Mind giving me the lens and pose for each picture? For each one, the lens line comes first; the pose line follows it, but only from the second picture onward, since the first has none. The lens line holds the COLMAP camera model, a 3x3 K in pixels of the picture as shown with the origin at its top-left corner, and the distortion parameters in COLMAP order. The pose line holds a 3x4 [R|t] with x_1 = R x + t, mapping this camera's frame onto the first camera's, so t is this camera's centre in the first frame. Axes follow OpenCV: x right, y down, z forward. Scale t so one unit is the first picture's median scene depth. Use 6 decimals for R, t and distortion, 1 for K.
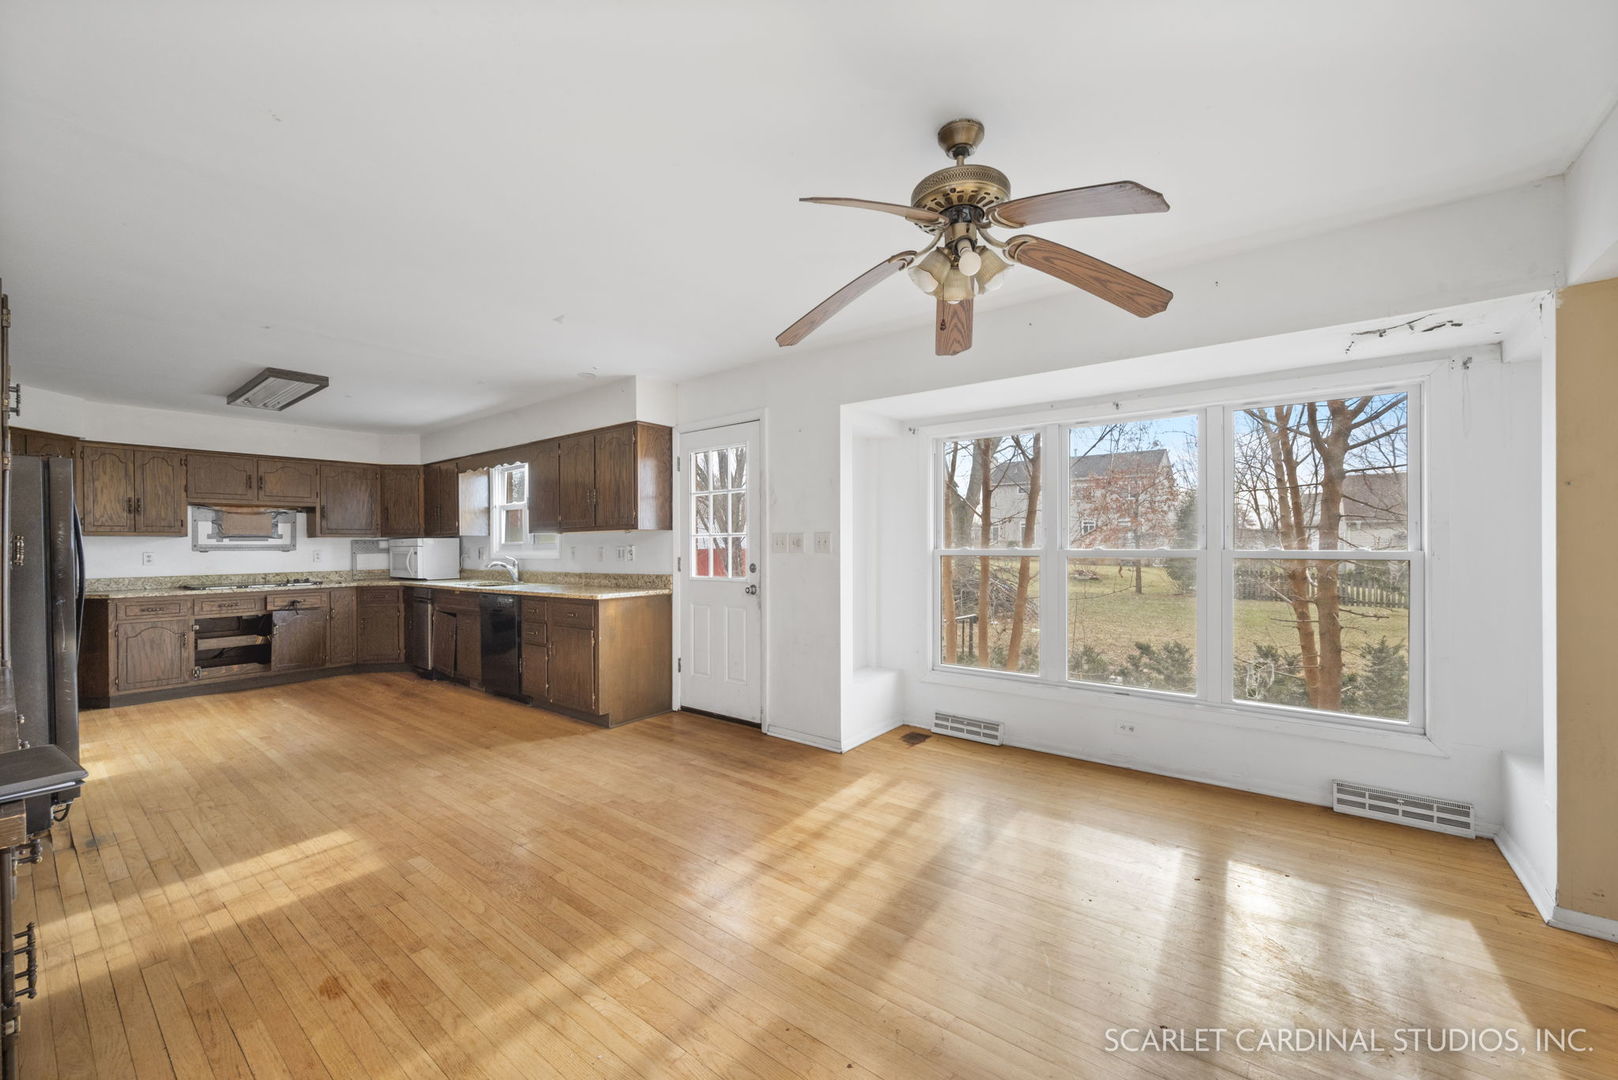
lens RADIAL K [[639.2, 0, 813.4], [0, 639.2, 545.9], [0, 0, 1]] dist [-0.000423, -0.000119]
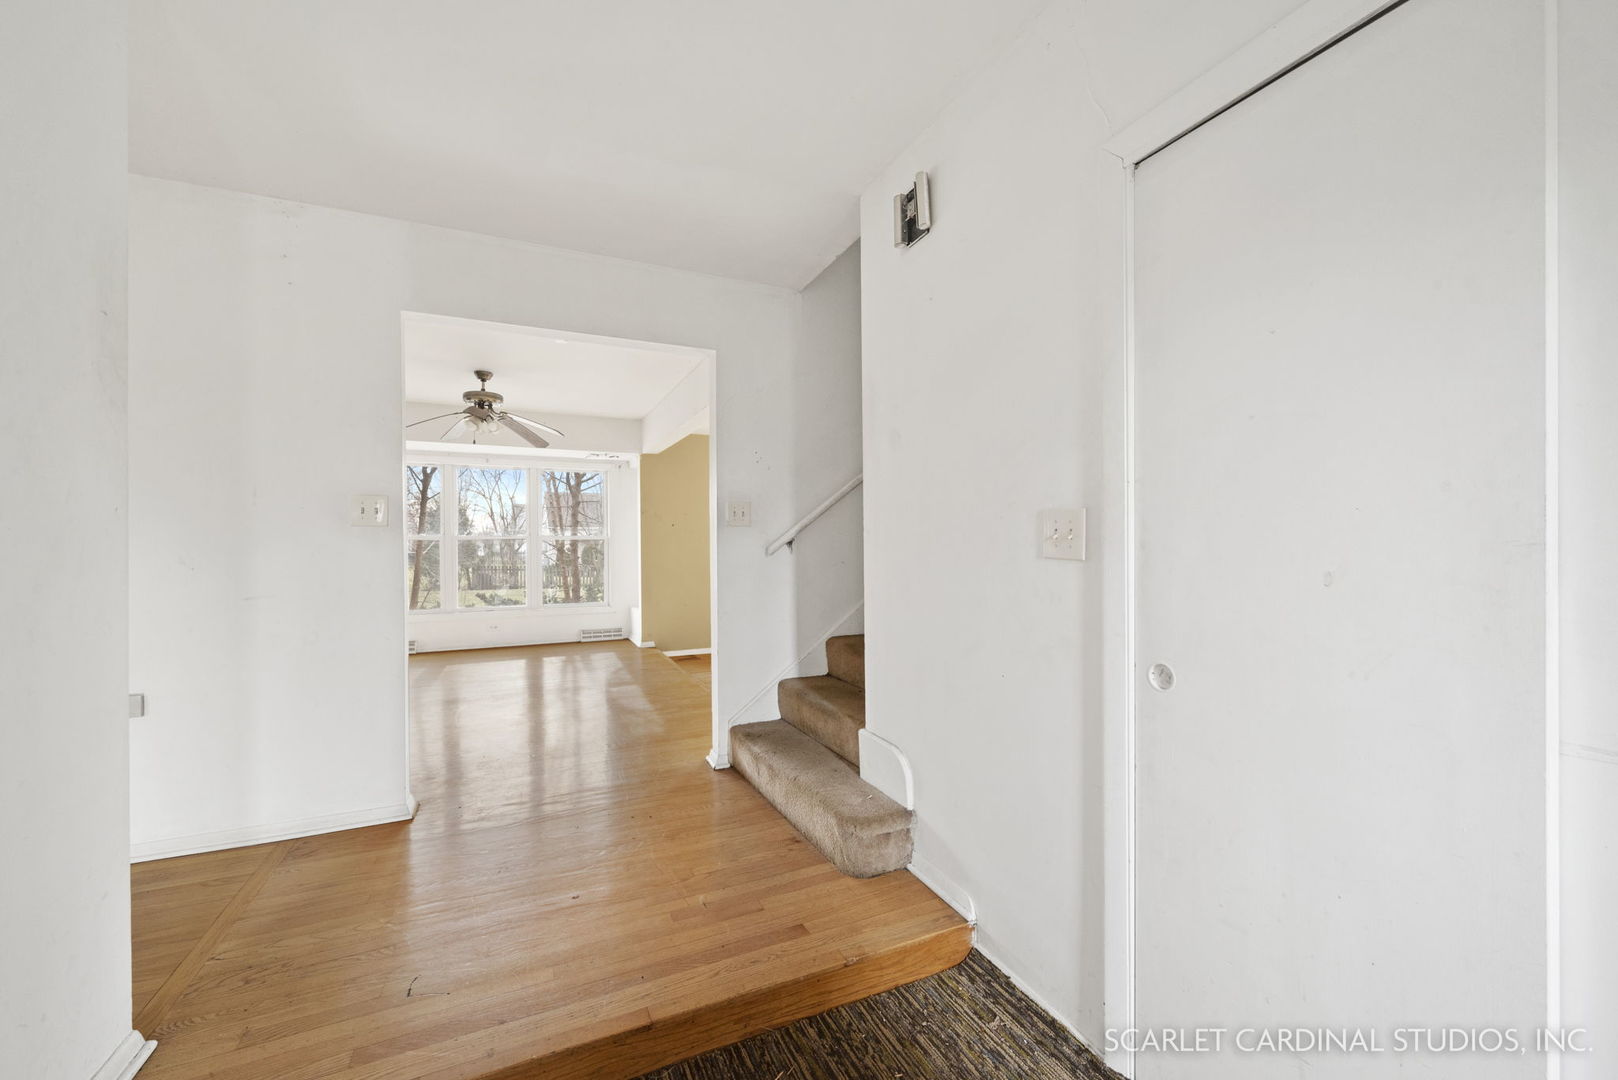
lens RADIAL K [[639.2, 0, 813.4], [0, 639.2, 545.9], [0, 0, 1]] dist [-0.000423, -0.000119]
pose [[0.456237, -0.001889, 0.889856, -0.675567], [0.006993, 0.999974, -0.001462, 0.040870], [-0.889831, 0.006890, 0.456239, -0.643525]]
